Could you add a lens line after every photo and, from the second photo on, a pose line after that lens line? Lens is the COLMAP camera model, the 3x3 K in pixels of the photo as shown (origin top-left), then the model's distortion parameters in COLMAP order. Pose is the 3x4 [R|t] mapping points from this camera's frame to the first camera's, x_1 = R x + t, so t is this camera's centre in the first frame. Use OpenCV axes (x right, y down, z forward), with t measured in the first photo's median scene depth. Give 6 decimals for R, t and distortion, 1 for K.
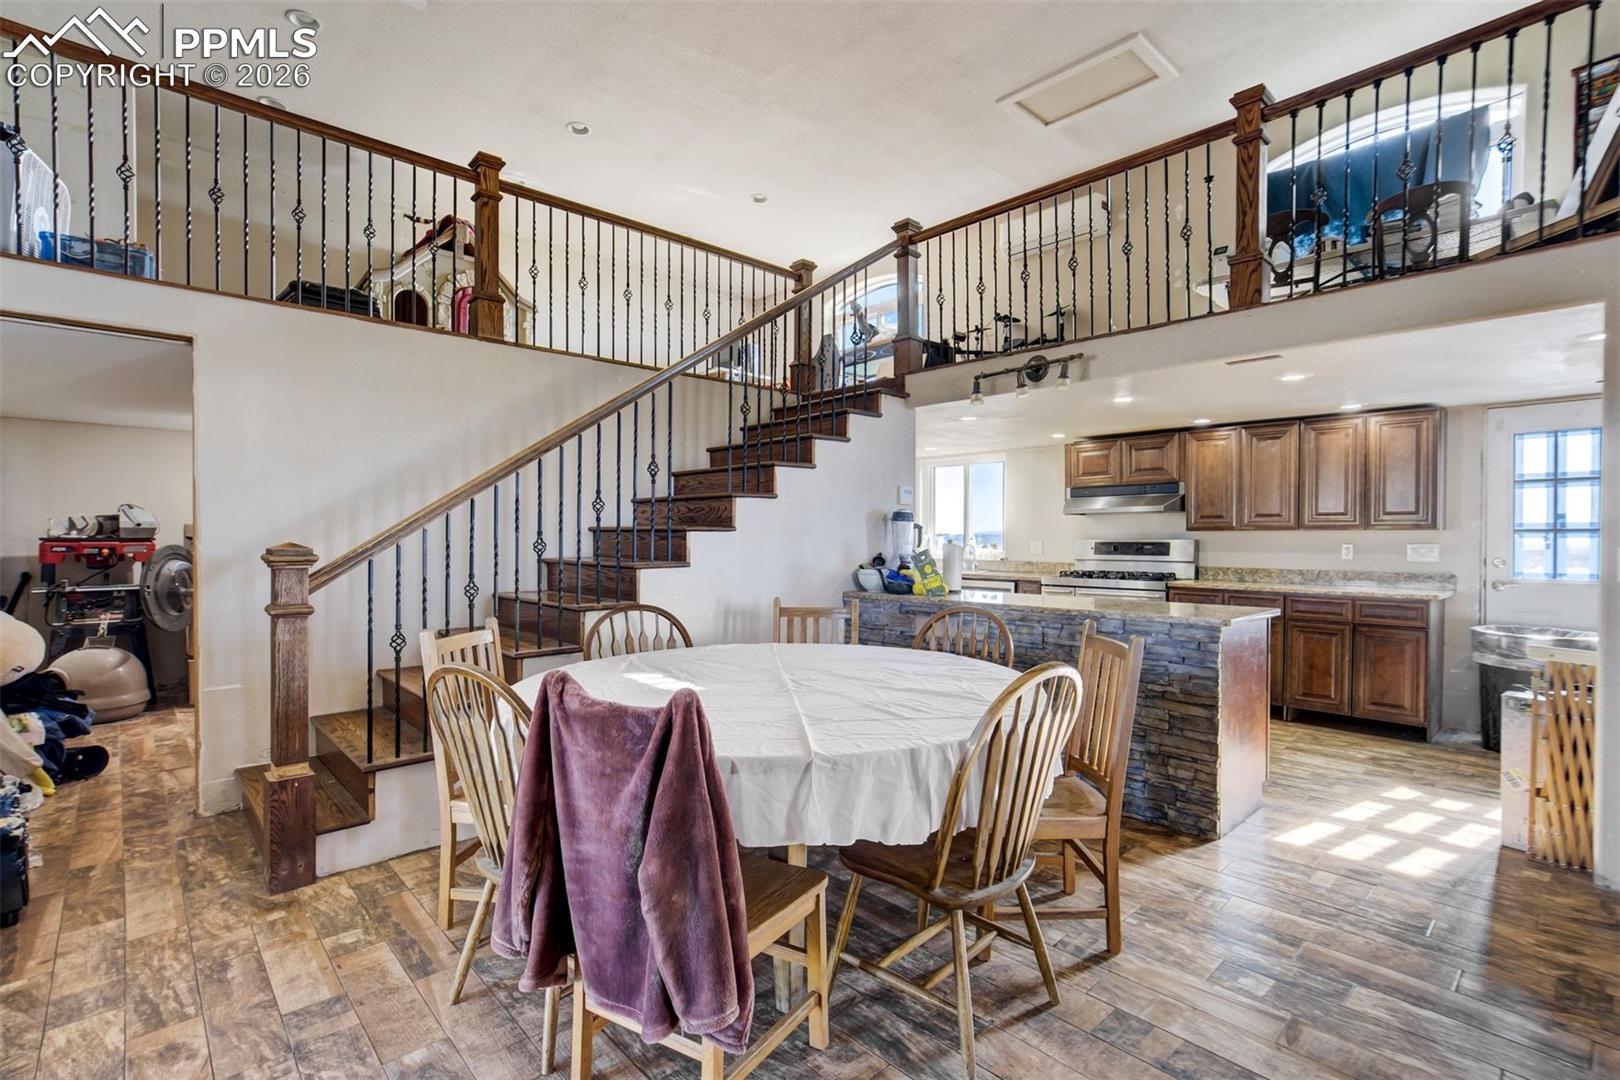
lens RADIAL K [[766.6, 0, 802.1], [0, 766.6, 519.8], [0, 0, 1]] dist [-0.031643, 0.022905]
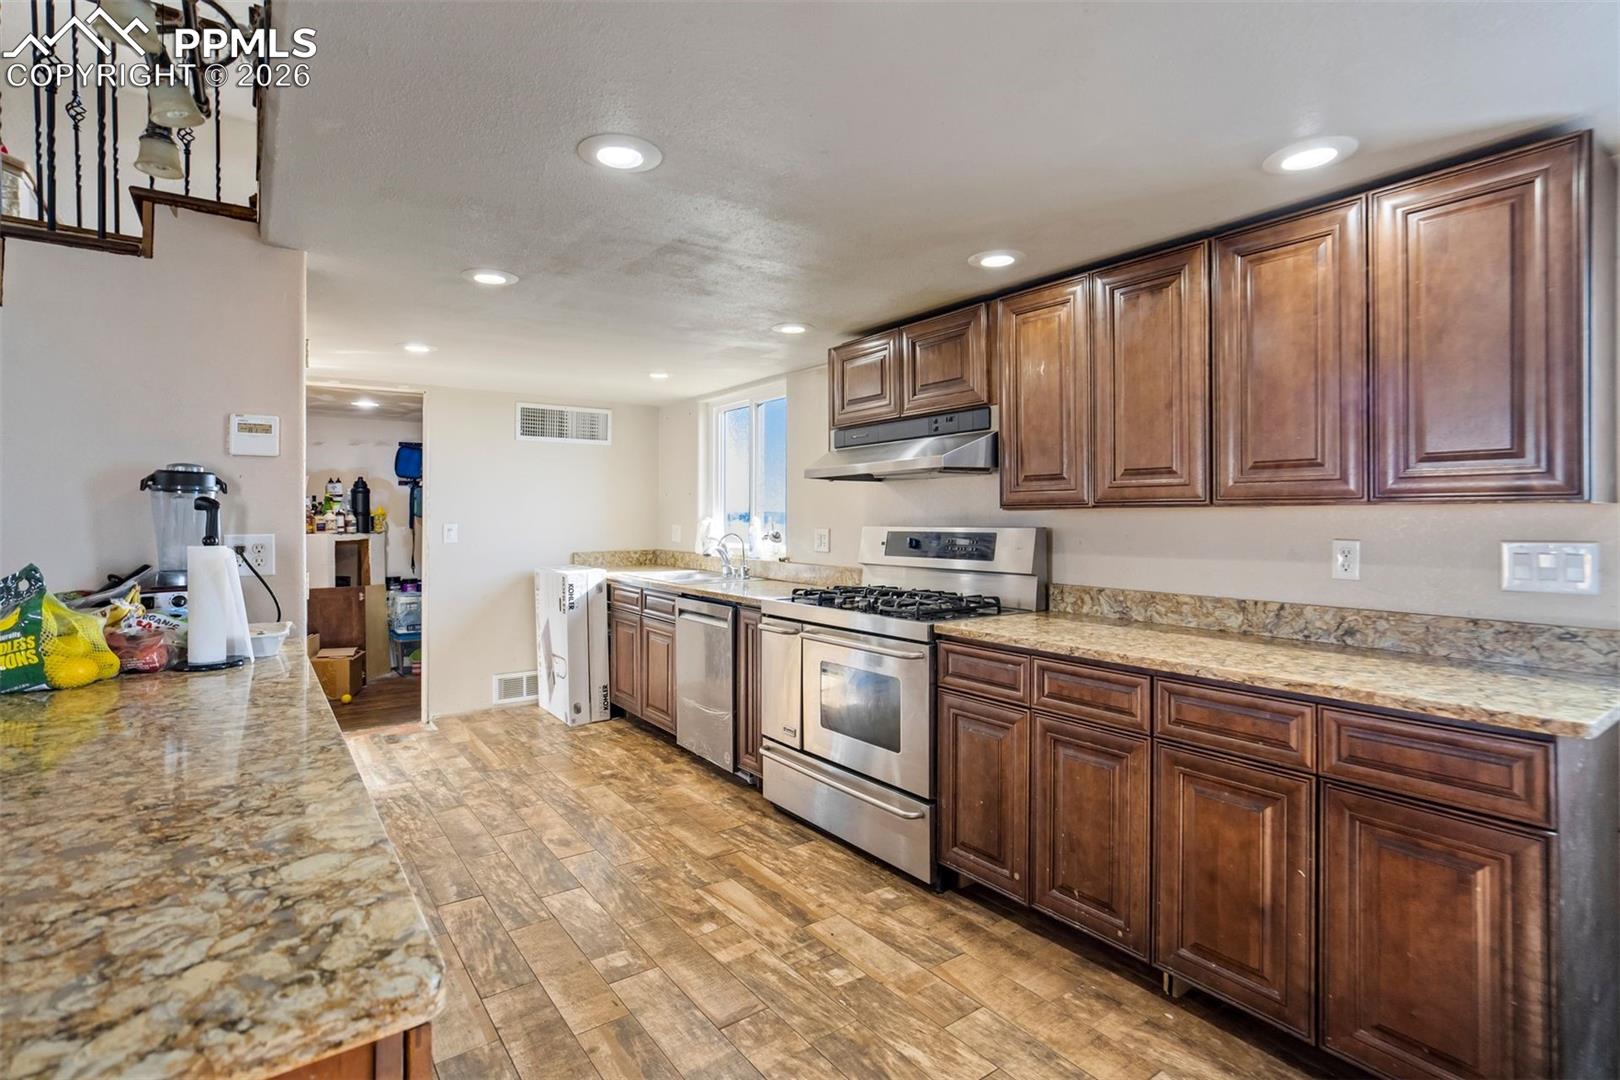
lens RADIAL K [[785.9, 0, 807.6], [0, 785.9, 493.3], [0, 0, 1]] dist [-0.041310, 0.025513]
pose [[0.994257, -0.006810, -0.106806, 0.488258], [0.006121, 0.999958, -0.006785, 0.008103], [0.106848, 0.006092, 0.994257, 0.570869]]
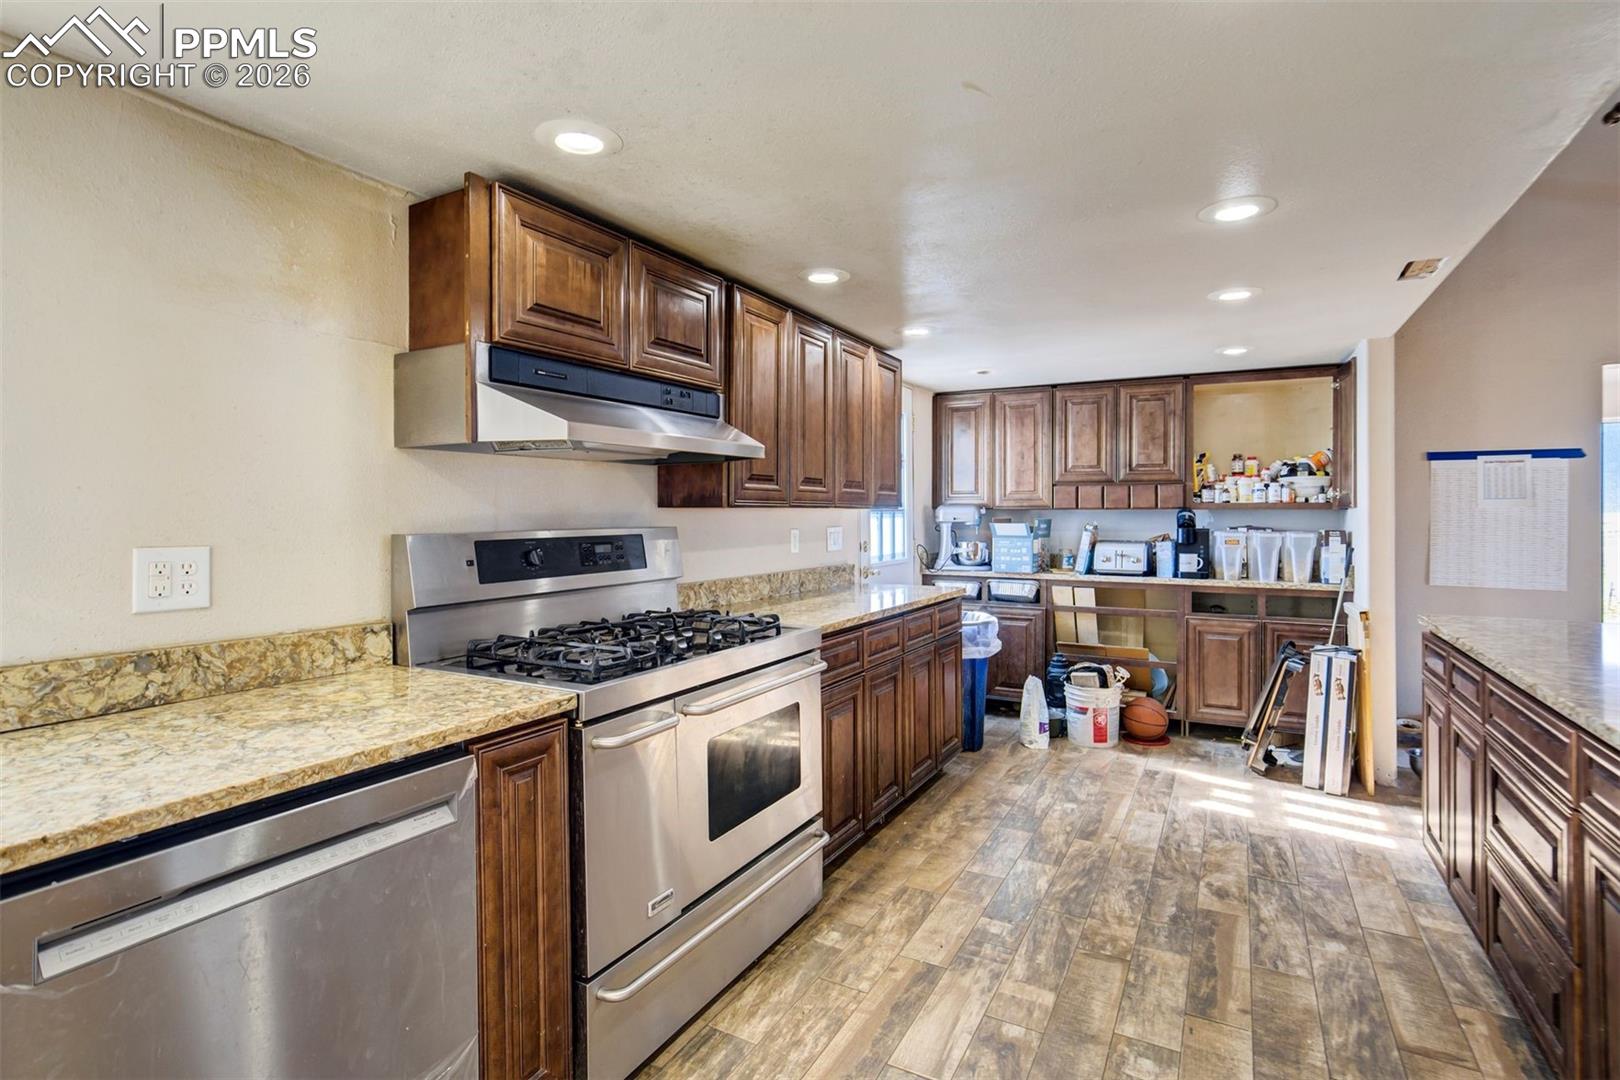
lens RADIAL K [[774.7, 0, 825.5], [0, 774.7, 523.2], [0, 0, 1]] dist [-0.033626, 0.022523]
pose [[-0.327919, -0.009854, 0.944654, 0.074191], [-0.015587, 0.999866, 0.005019, 0.023390], [-0.944577, -0.013079, -0.328029, 1.222502]]
